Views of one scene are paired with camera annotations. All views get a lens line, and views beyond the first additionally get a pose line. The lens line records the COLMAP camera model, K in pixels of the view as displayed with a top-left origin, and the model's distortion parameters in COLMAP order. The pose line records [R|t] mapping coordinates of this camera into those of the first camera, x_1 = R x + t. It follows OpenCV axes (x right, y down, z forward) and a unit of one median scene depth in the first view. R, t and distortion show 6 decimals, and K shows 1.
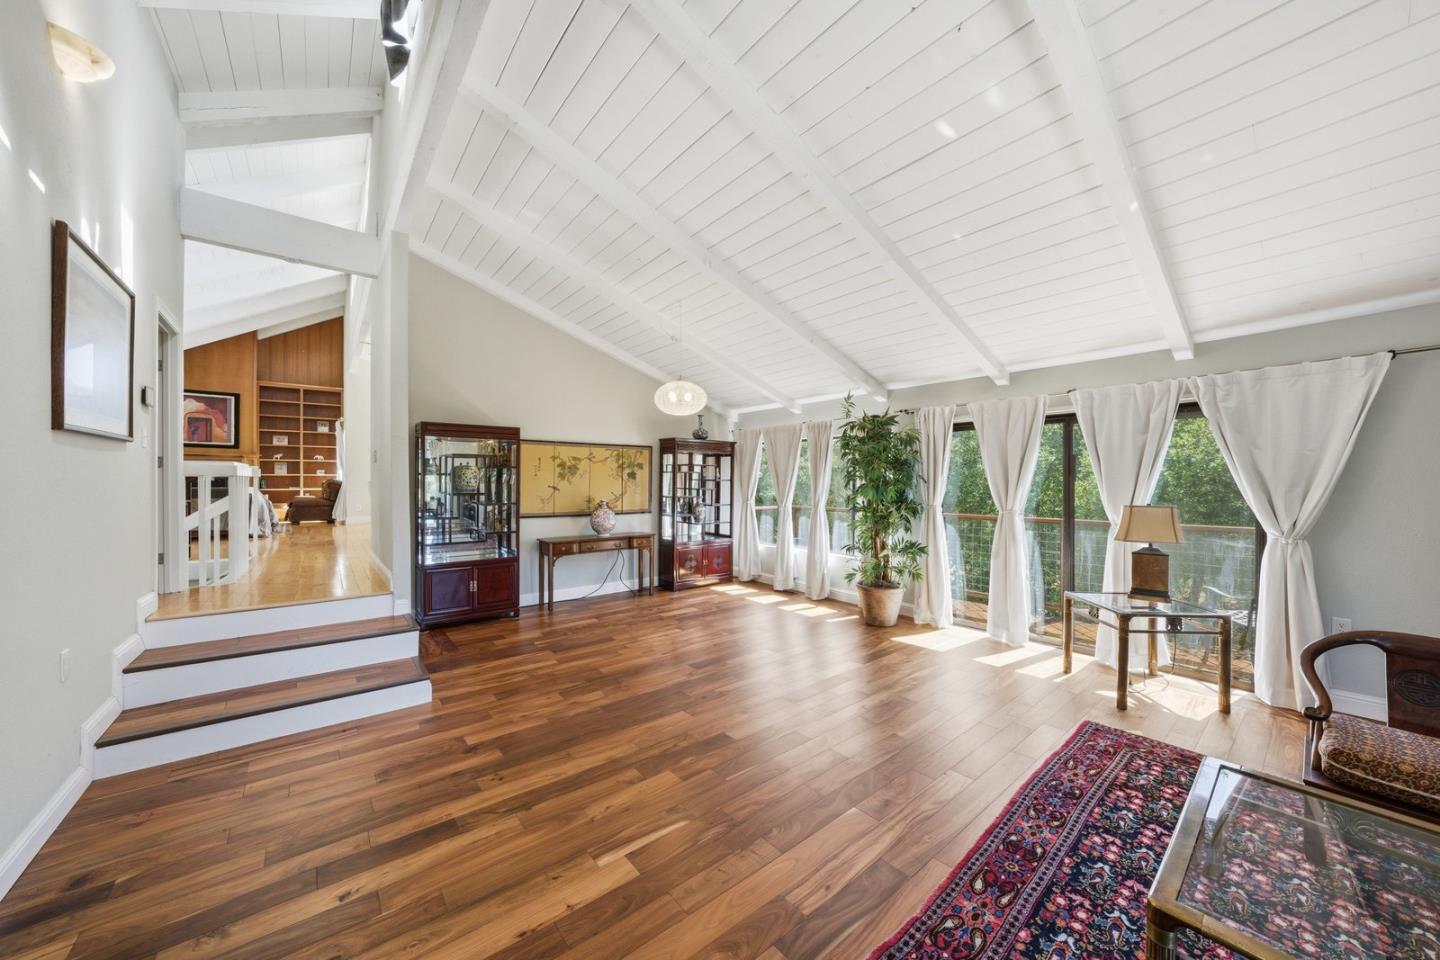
lens RADIAL K [[506.3, 0, 720.0], [0, 506.3, 480.0], [0, 0, 1]] dist [-0.000620, -0.000067]
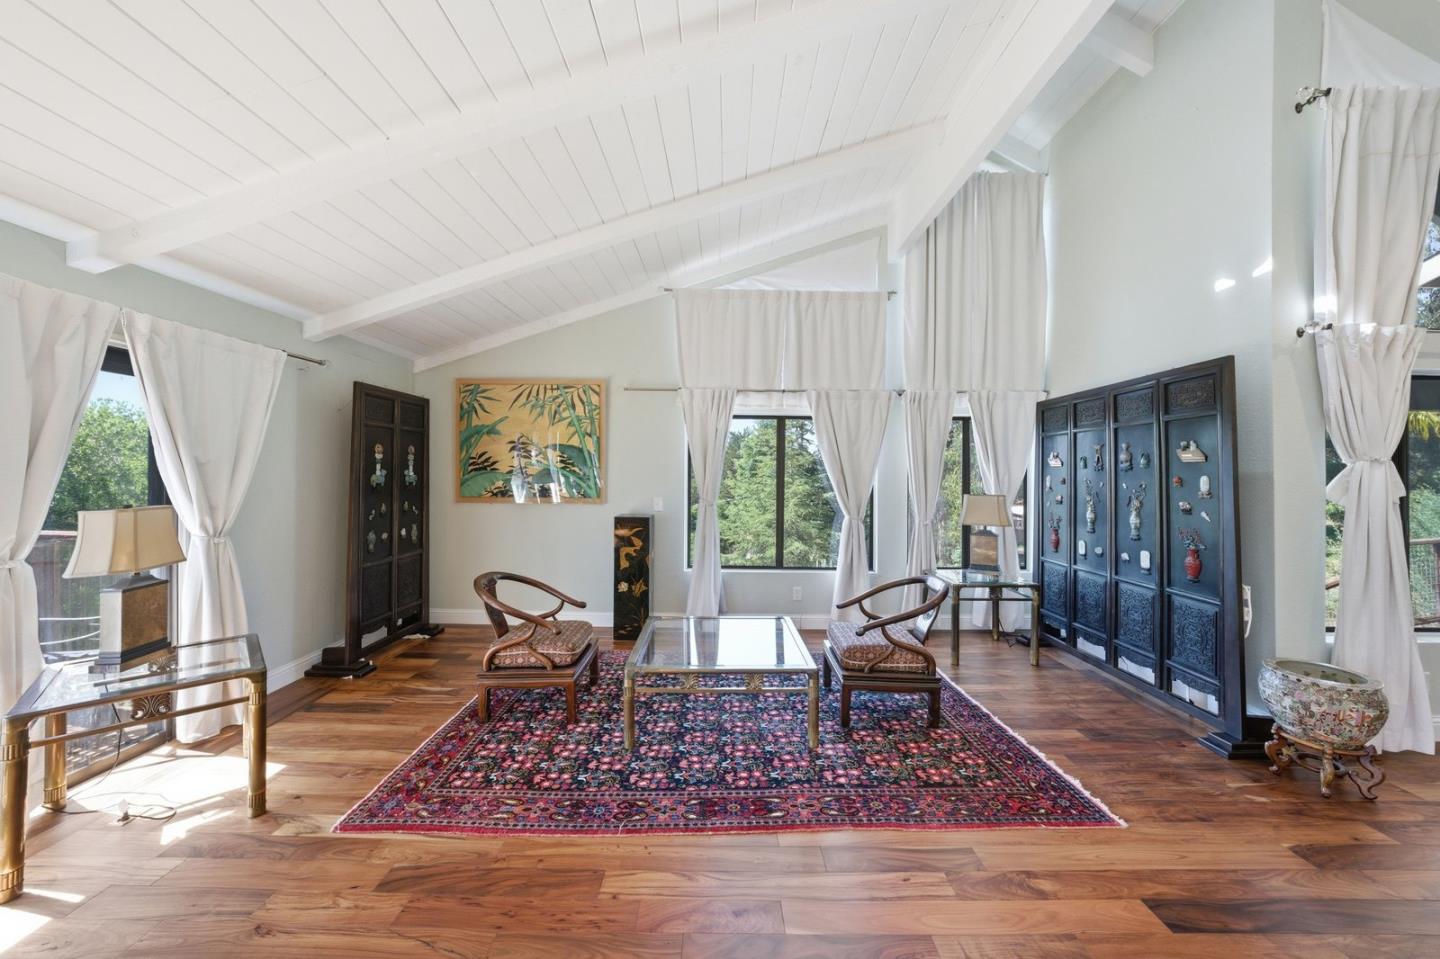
lens RADIAL K [[506.3, 0, 720.0], [0, 506.3, 479.5], [0, 0, 1]] dist [-0.000620, -0.000067]
pose [[-0.766668, -0.011733, 0.641936, -0.139094], [-0.008105, 0.999930, 0.008597, 0.004777], [-0.641992, 0.001388, -0.766710, 1.987519]]
